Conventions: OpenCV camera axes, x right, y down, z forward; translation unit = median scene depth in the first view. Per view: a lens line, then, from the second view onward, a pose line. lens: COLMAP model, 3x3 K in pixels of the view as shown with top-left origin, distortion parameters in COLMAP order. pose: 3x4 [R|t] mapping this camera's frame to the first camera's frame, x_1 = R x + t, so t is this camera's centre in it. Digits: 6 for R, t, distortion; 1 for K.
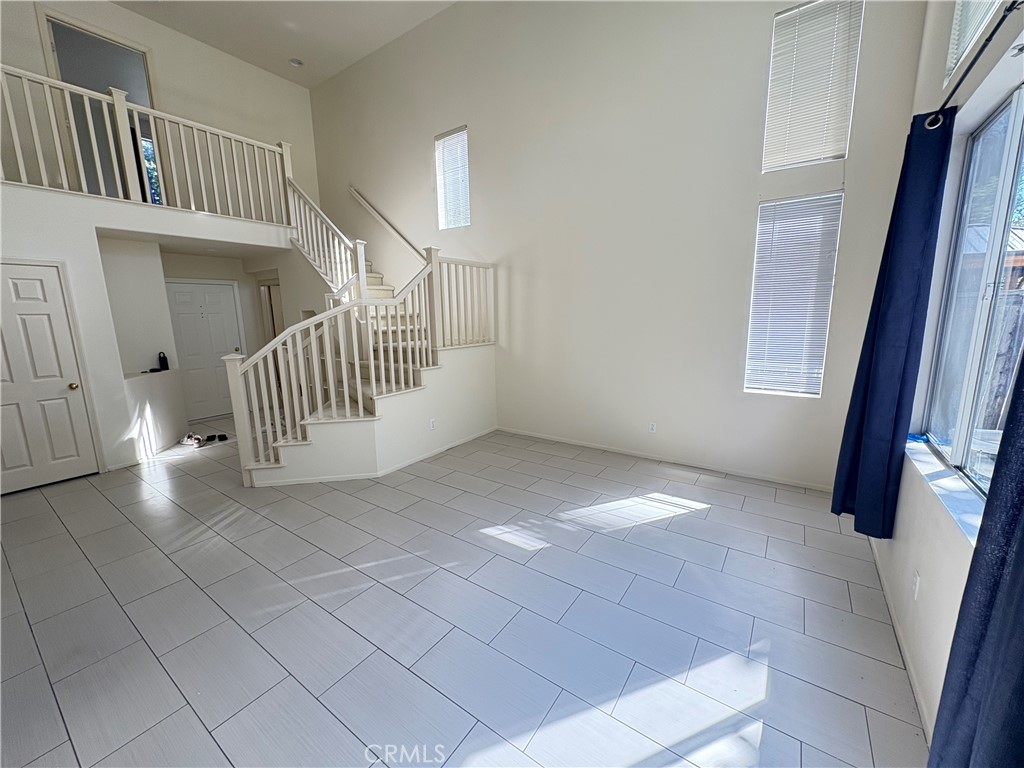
lens RADIAL K [[409.4, 0, 514.3], [0, 409.4, 383.5], [0, 0, 1]] dist [0.000563, -0.000182]
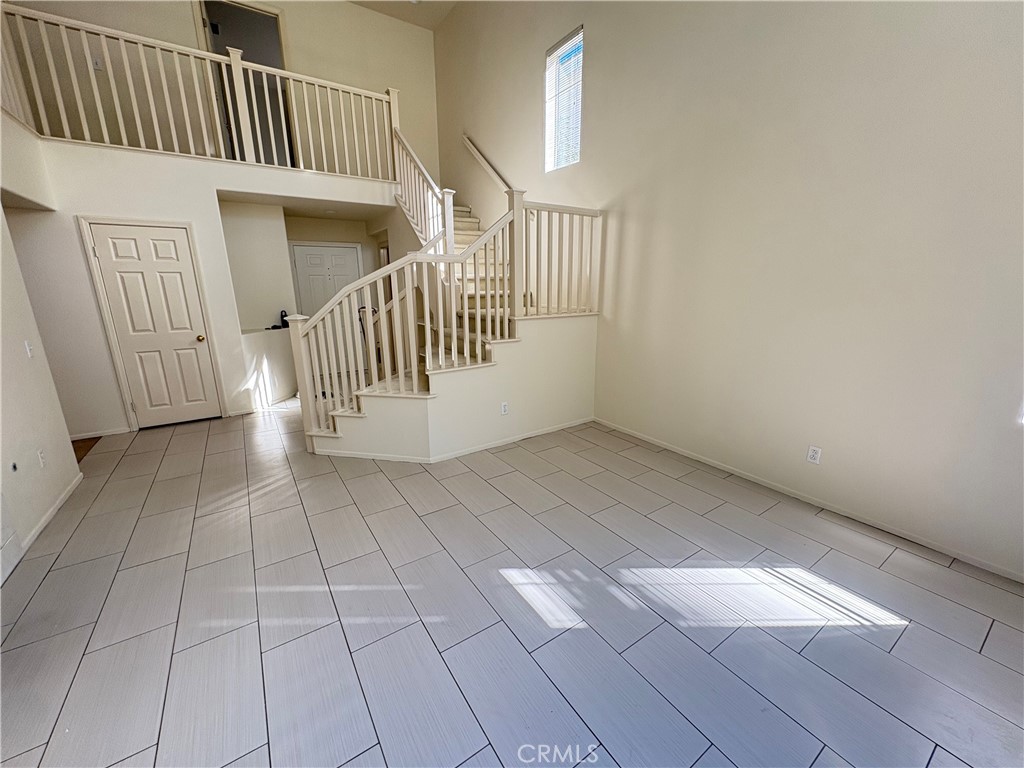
lens RADIAL K [[410.4, 0, 512.0], [0, 410.4, 384.0], [0, 0, 1]] dist [0.001782, -0.000215]
pose [[0.931635, 0.097175, -0.350163, 0.111238], [-0.070909, 0.993673, 0.087100, -0.026036], [0.356411, -0.056316, 0.932631, 0.237289]]
